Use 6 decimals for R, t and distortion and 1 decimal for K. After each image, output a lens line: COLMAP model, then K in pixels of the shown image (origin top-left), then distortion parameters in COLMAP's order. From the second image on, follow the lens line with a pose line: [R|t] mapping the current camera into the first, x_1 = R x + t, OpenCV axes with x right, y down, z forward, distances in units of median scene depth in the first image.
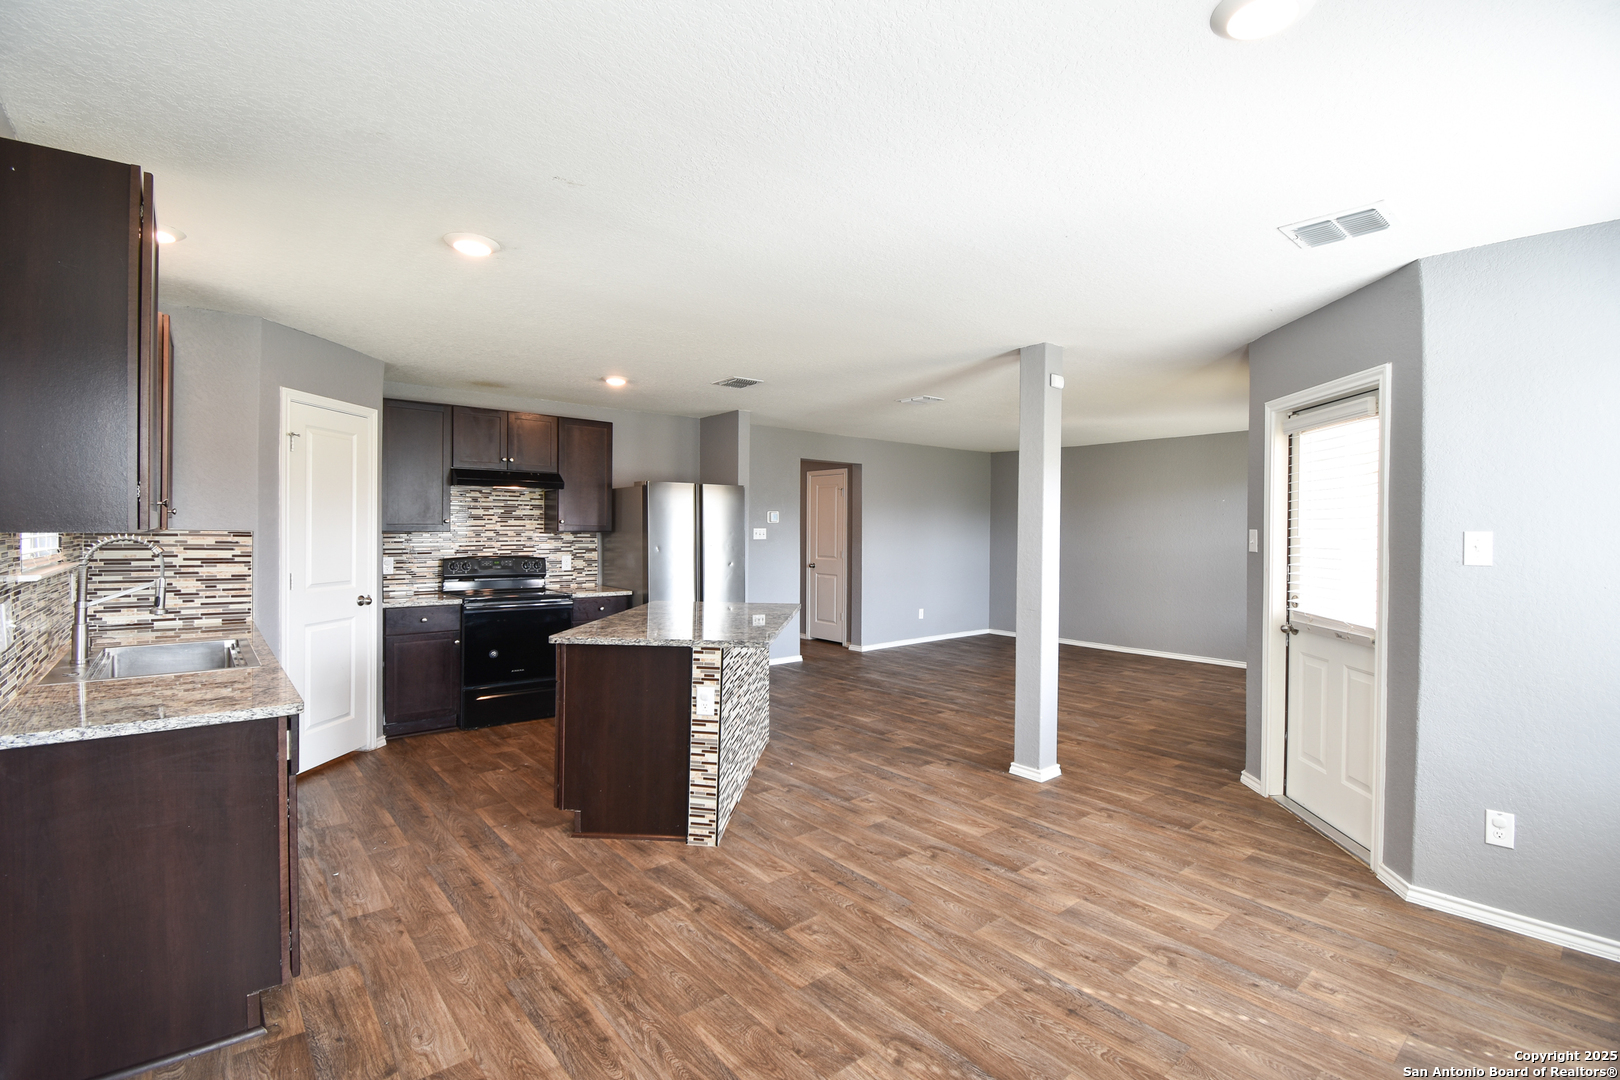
lens RADIAL K [[726.7, 0, 821.5], [0, 726.7, 537.9], [0, 0, 1]] dist [0.019158, -0.026633]
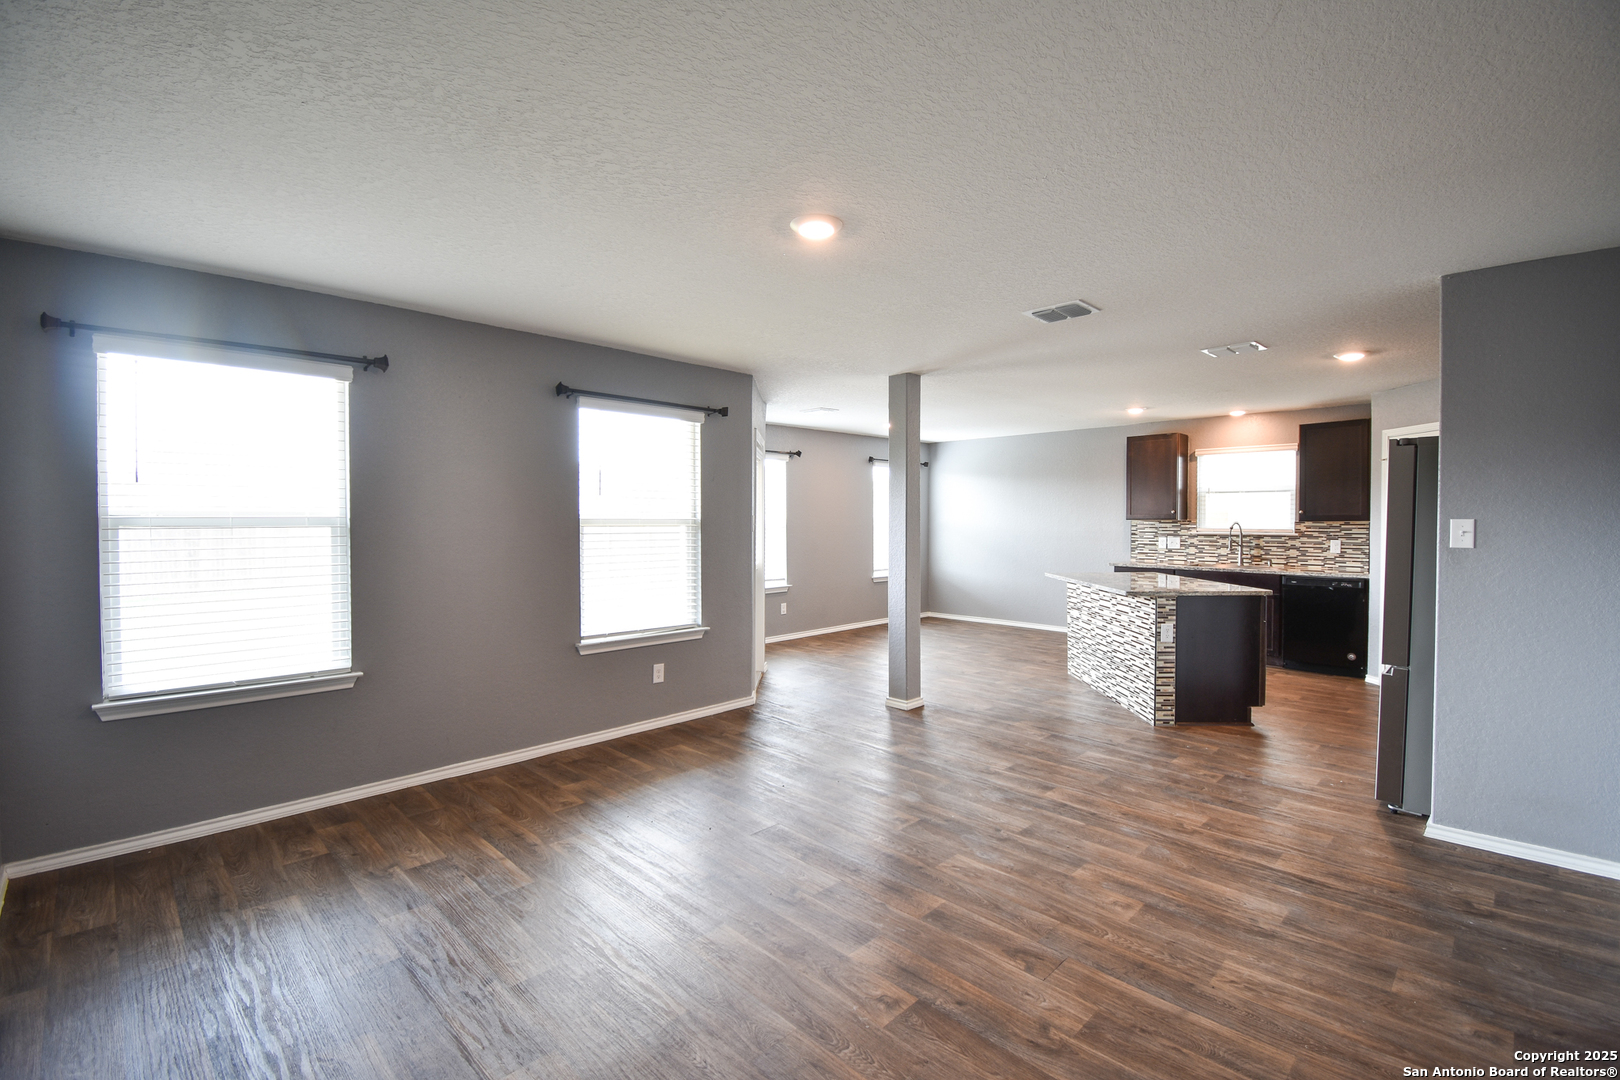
lens RADIAL K [[710.3, 0, 816.1], [0, 710.3, 534.6], [0, 0, 1]] dist [0.020807, -0.026427]
pose [[-0.997063, -0.006425, -0.076314, 0.489880], [-0.009081, 0.999363, 0.034506, -0.019356], [0.076044, 0.035098, -0.996487, 2.000796]]
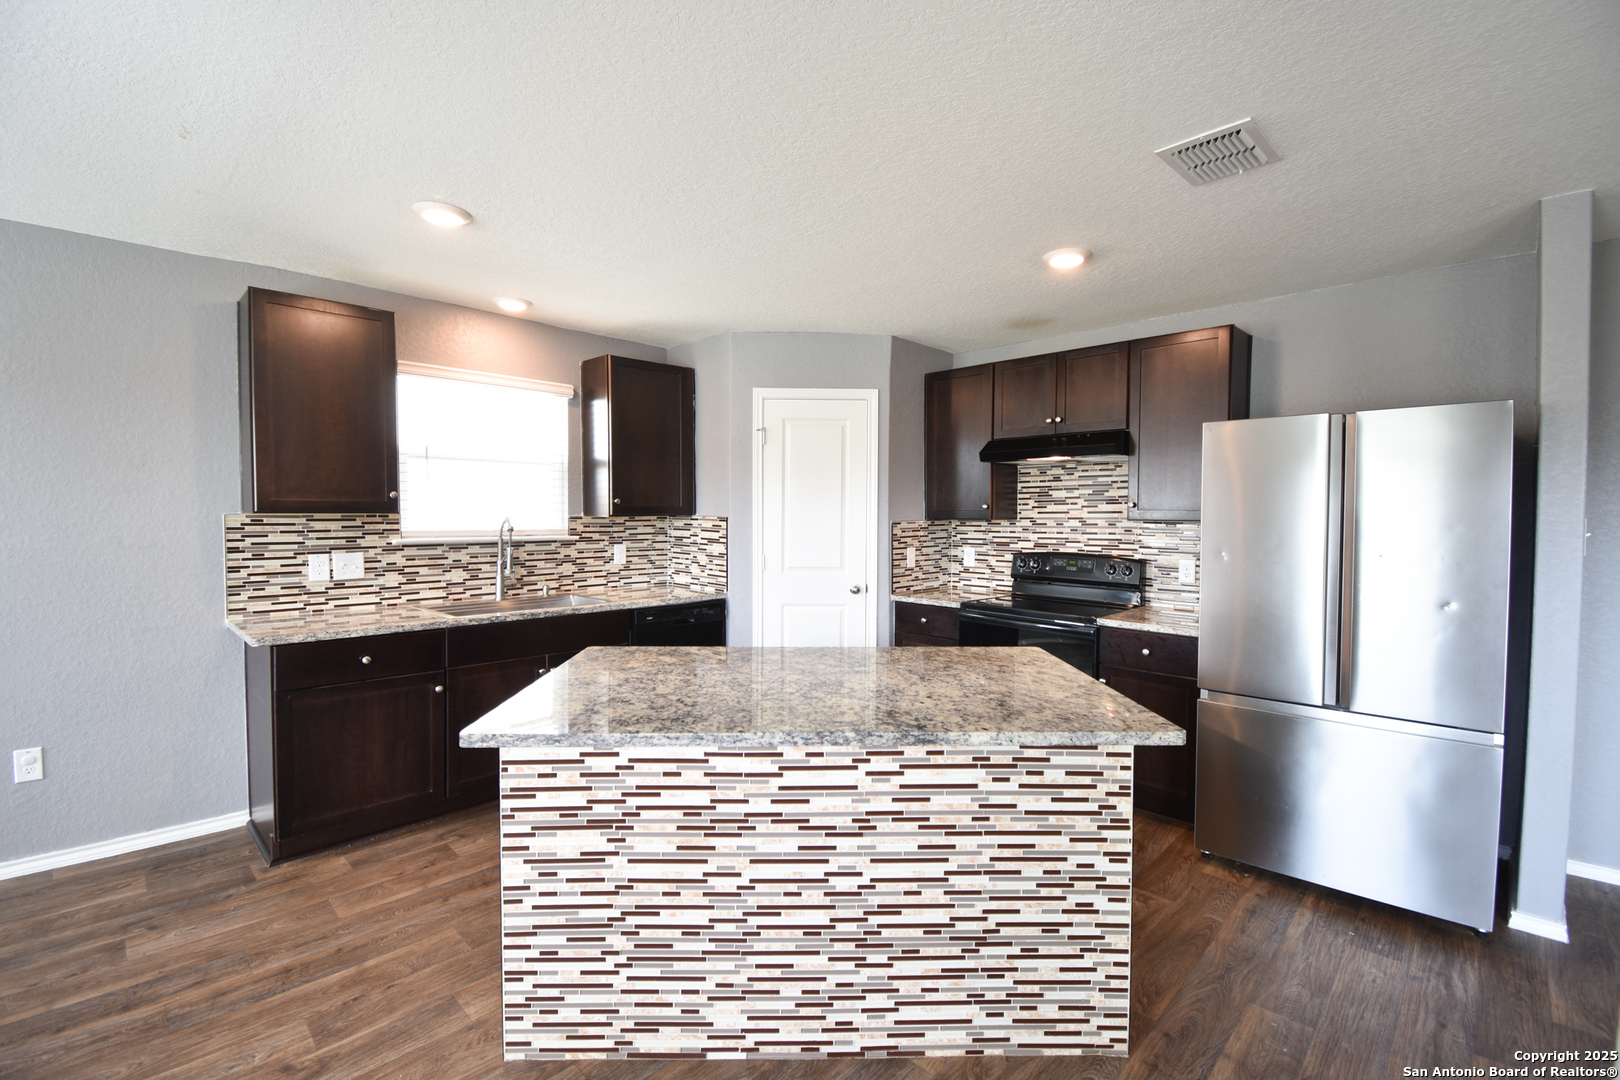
lens RADIAL K [[710.3, 0, 816.1], [0, 710.3, 534.6], [0, 0, 1]] dist [0.020807, -0.026427]
pose [[0.090316, 0.023914, -0.995626, 0.293086], [-0.017341, 0.999598, 0.022436, -0.006678], [0.995762, 0.015238, 0.090694, 0.815396]]
